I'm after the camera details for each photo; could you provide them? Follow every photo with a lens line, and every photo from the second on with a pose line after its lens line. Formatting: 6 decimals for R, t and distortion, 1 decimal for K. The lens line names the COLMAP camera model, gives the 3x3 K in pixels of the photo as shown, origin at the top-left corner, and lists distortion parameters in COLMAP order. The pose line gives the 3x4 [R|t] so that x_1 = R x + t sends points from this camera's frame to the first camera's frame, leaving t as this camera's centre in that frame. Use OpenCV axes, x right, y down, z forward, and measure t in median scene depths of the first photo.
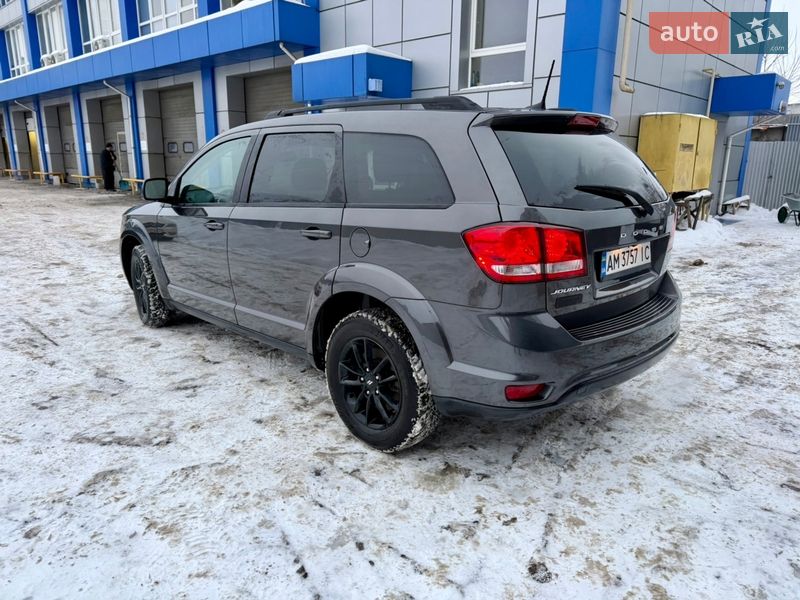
lens RADIAL K [[560.4, 0, 393.1], [0, 560.4, 297.5], [0, 0, 1]] dist [0.041595, -0.042614]
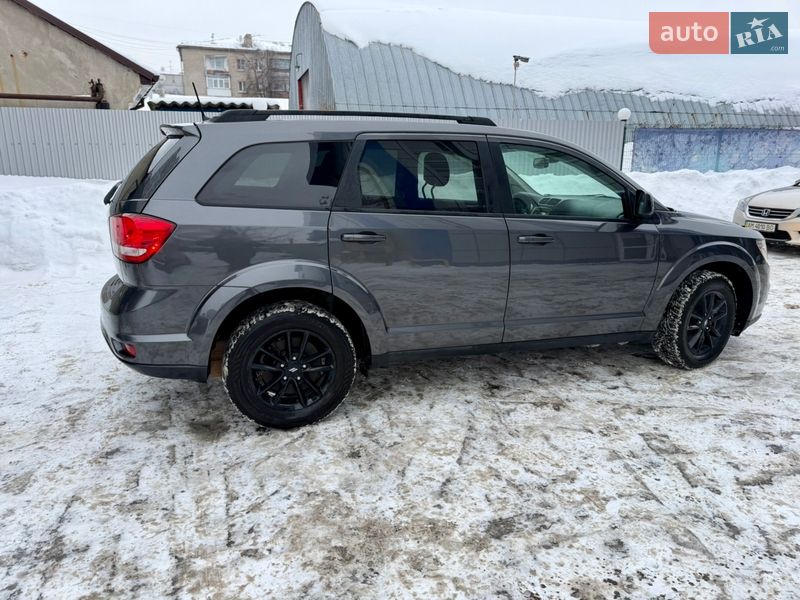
lens RADIAL K [[560.4, 0, 395.9], [0, 560.4, 294.7], [0, 0, 1]] dist [0.041595, -0.042614]
pose [[-0.420200, 0.207054, -0.883493, 1.082957], [-0.227147, 0.918623, 0.323321, -0.416720], [0.878542, 0.336543, -0.338974, 1.650217]]
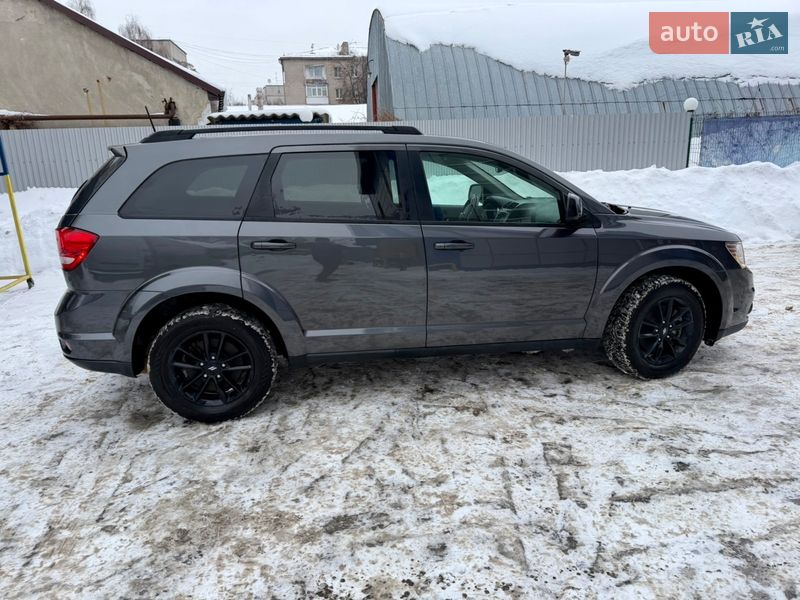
lens RADIAL K [[560.4, 0, 396.3], [0, 560.4, 296.7], [0, 0, 1]] dist [0.041595, -0.042614]
pose [[-0.567953, 0.206016, -0.796860, 0.949626], [-0.174076, 0.916198, 0.360940, -0.503834], [0.804442, 0.343711, -0.484496, 1.941388]]
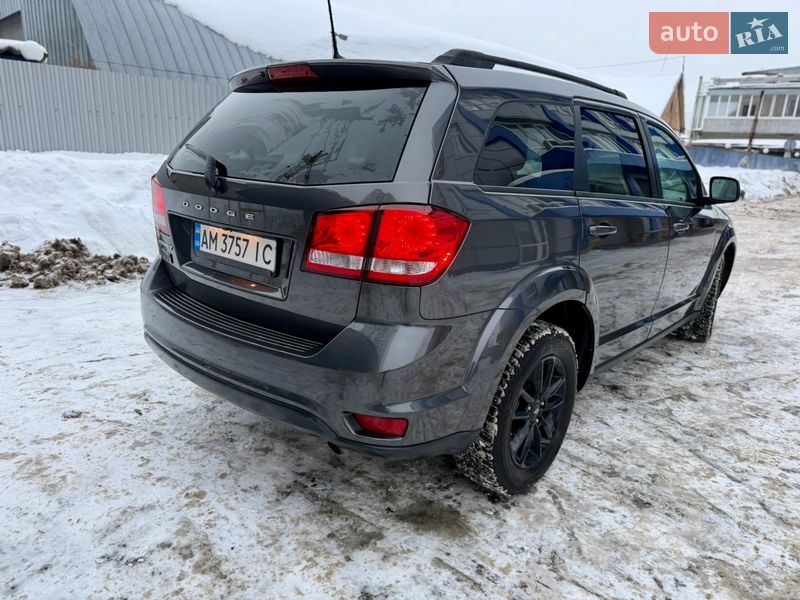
lens RADIAL K [[560.4, 0, 396.4], [0, 560.4, 298.0], [0, 0, 1]] dist [0.041595, -0.042614]
pose [[0.078212, 0.249693, -0.965161, 0.983010], [-0.286961, 0.932792, 0.218065, -0.193591], [0.954744, 0.259908, 0.144608, 0.915579]]
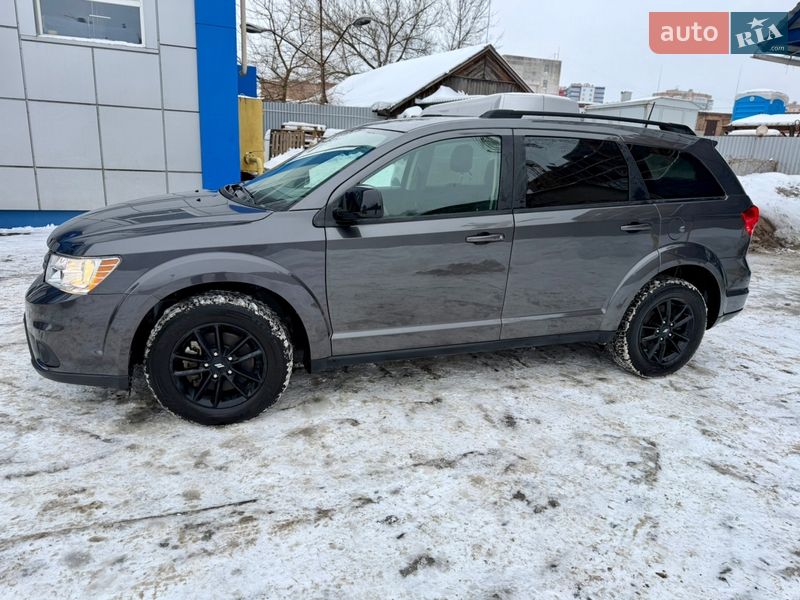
lens RADIAL K [[560.4, 0, 399.9], [0, 560.4, 301.5], [0, 0, 1]] dist [0.041595, -0.042614]
pose [[0.407613, -0.226973, 0.884497, -1.307891], [0.169416, 0.970598, 0.170993, -0.227462], [-0.897301, 0.080149, 0.434081, 0.841342]]
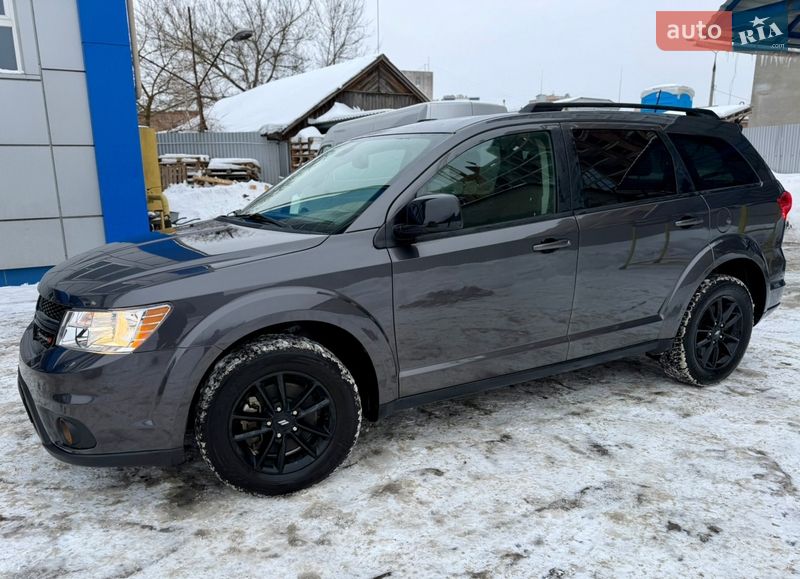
lens RADIAL K [[627.6, 0, 349.7], [0, 627.6, 328.9], [0, 0, 1]] dist [0.058443, -0.069407]
pose [[0.284607, -0.237972, 0.928638, -1.380278], [0.252967, 0.953007, 0.166689, -0.260847], [-0.924666, 0.187474, 0.331431, 1.110270]]
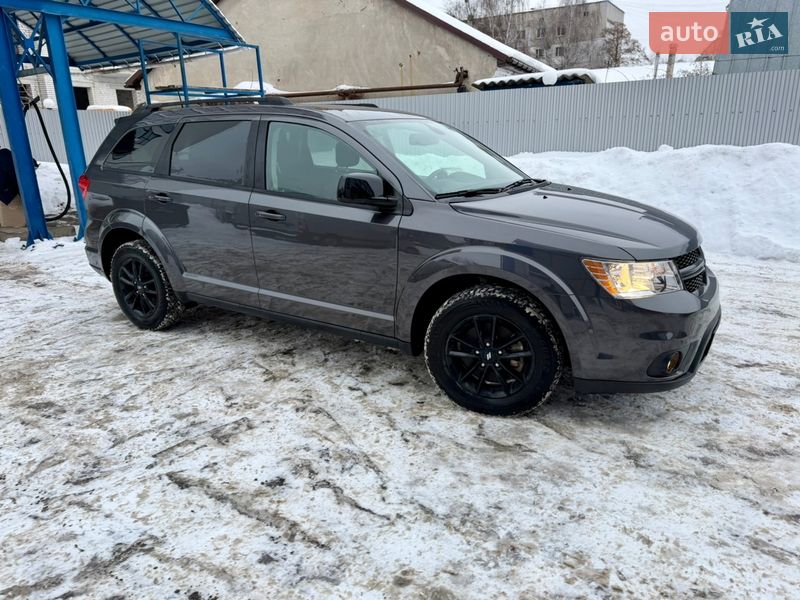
lens RADIAL K [[560.4, 0, 397.9], [0, 560.4, 289.1], [0, 0, 1]] dist [0.041595, -0.042614]
pose [[-0.967484, 0.078616, -0.240403, 0.077386], [-0.049270, 0.873684, 0.483993, -0.642335], [0.248085, 0.480100, -0.841402, 2.521216]]
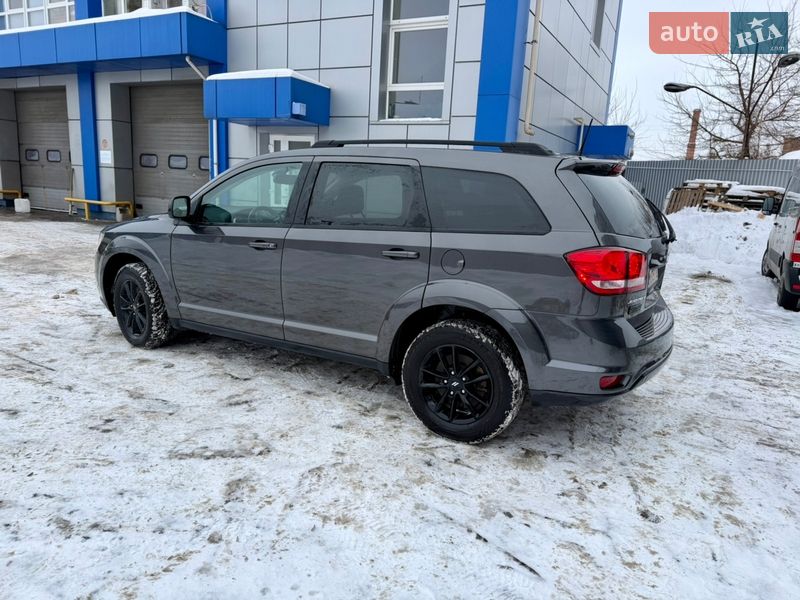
lens RADIAL K [[560.4, 0, 402.4], [0, 560.4, 302.8], [0, 0, 1]] dist [0.041595, -0.042614]
pose [[0.963415, -0.010863, 0.267792, -0.390226], [0.018442, 0.999497, -0.025800, 0.011119], [-0.267377, 0.029795, 0.963131, -0.071078]]
